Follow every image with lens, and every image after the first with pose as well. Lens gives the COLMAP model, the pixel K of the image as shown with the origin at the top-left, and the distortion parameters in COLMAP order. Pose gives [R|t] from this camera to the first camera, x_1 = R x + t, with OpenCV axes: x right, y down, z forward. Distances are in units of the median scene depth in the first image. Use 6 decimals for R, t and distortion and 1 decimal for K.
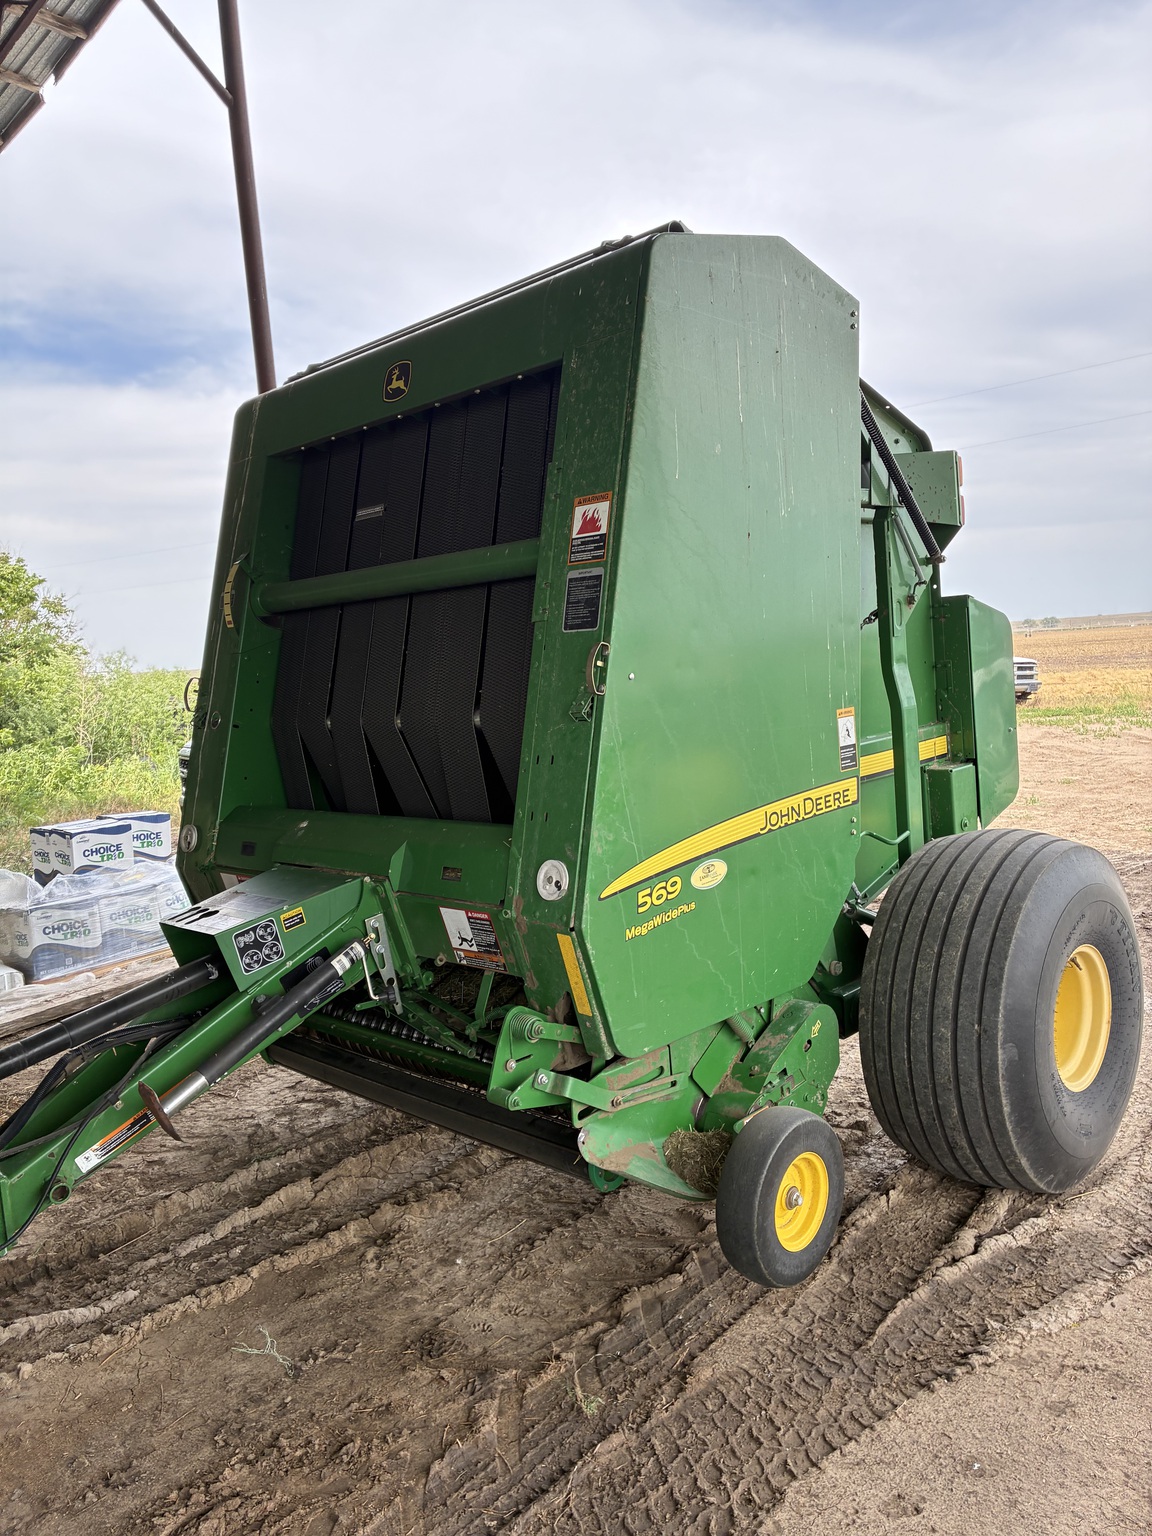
lens RADIAL K [[1169.5, 0, 576.4], [0, 1169.5, 769.2], [0, 0, 1]] dist [0.053022, -0.050493]
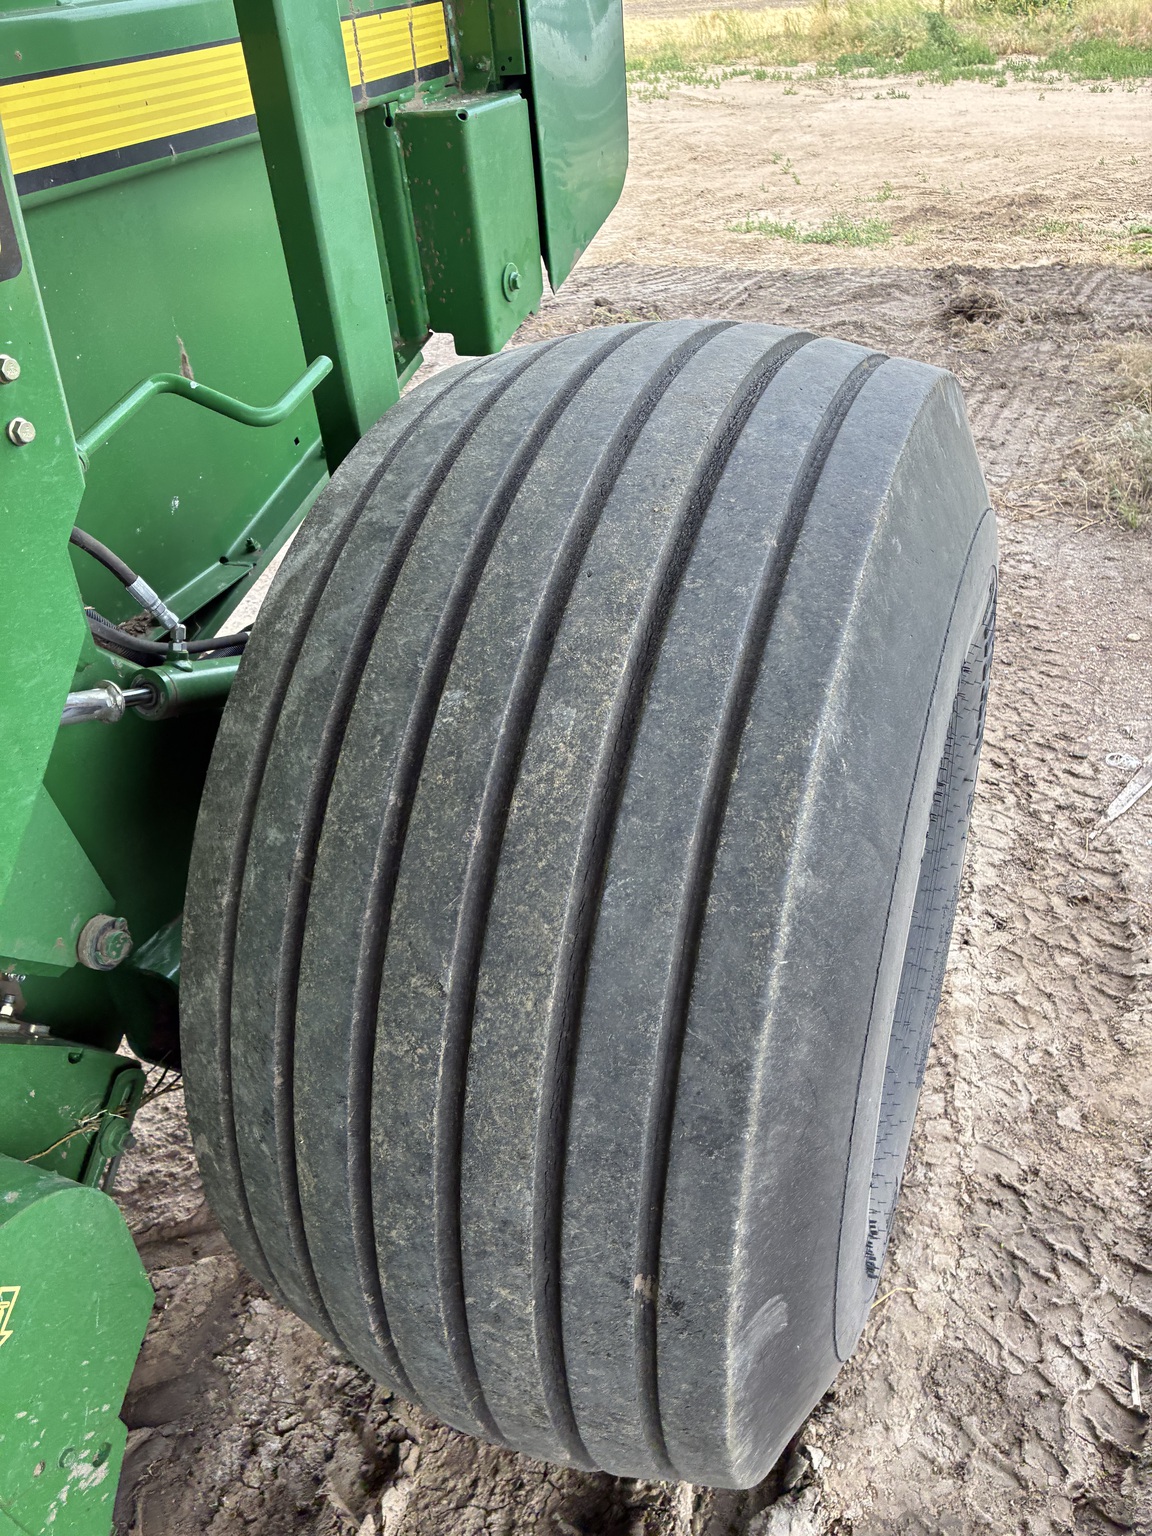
lens RADIAL K [[1169.5, 0, 570.5], [0, 1169.5, 751.1], [0, 0, 1]] dist [0.053022, -0.050493]
pose [[0.927701, -0.203909, 0.312717, 0.258442], [0.044209, 0.891766, 0.450332, 0.016051], [-0.370697, -0.403948, 0.836307, 0.799154]]
